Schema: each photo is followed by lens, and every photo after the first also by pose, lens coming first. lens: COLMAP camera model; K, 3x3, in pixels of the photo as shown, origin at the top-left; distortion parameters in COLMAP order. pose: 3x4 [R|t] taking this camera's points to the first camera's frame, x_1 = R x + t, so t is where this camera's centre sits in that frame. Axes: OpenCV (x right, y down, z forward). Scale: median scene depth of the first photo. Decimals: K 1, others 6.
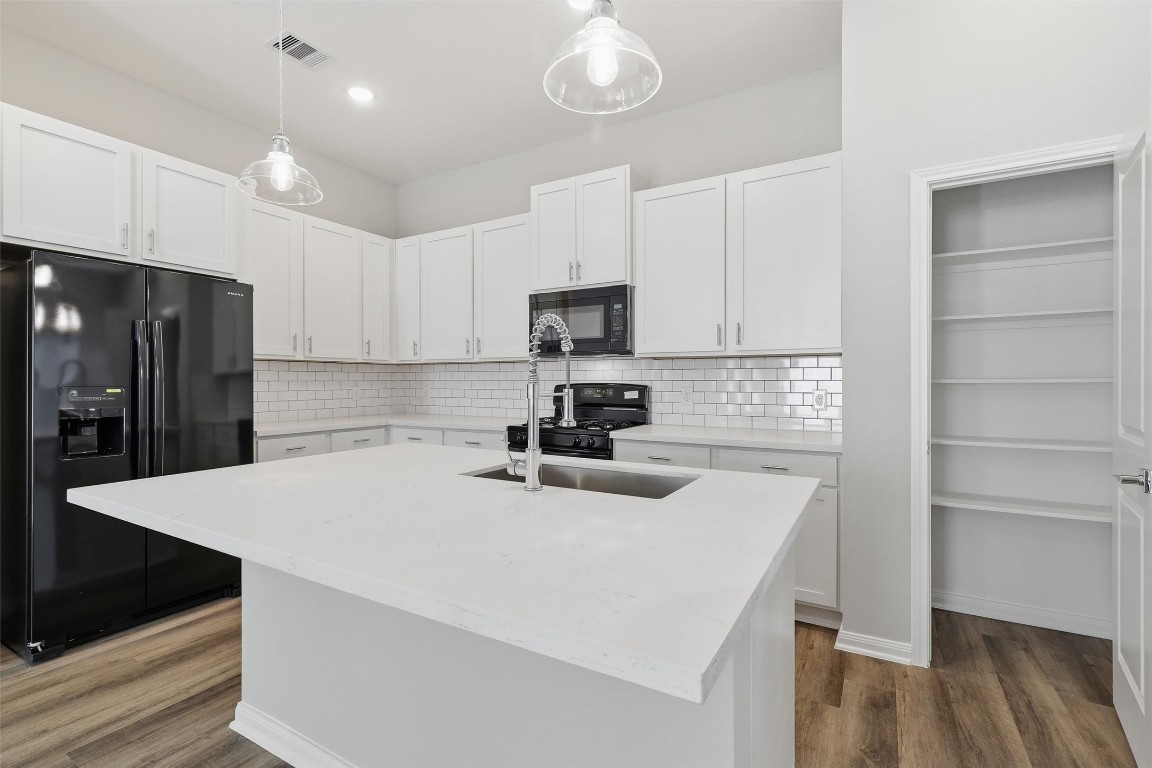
lens RADIAL K [[518.3, 0, 576.6], [0, 518.3, 381.5], [0, 0, 1]] dist [-0.000846, 0.000416]
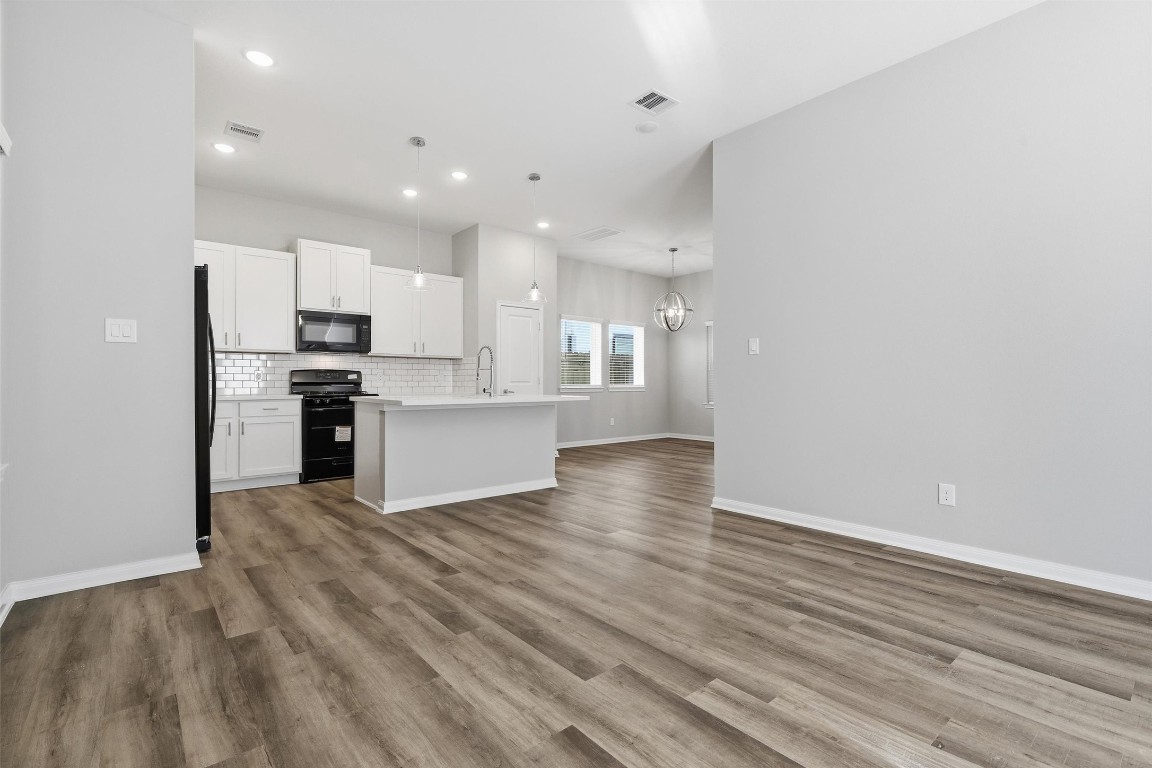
lens RADIAL K [[523.7, 0, 579.5], [0, 523.7, 381.6], [0, 0, 1]] dist [-0.001383, 0.001919]
pose [[0.327054, 0.002901, 0.945001, -1.304695], [0.003160, 0.999986, -0.004163, 0.052999], [-0.945000, 0.004347, 0.327041, -0.285325]]
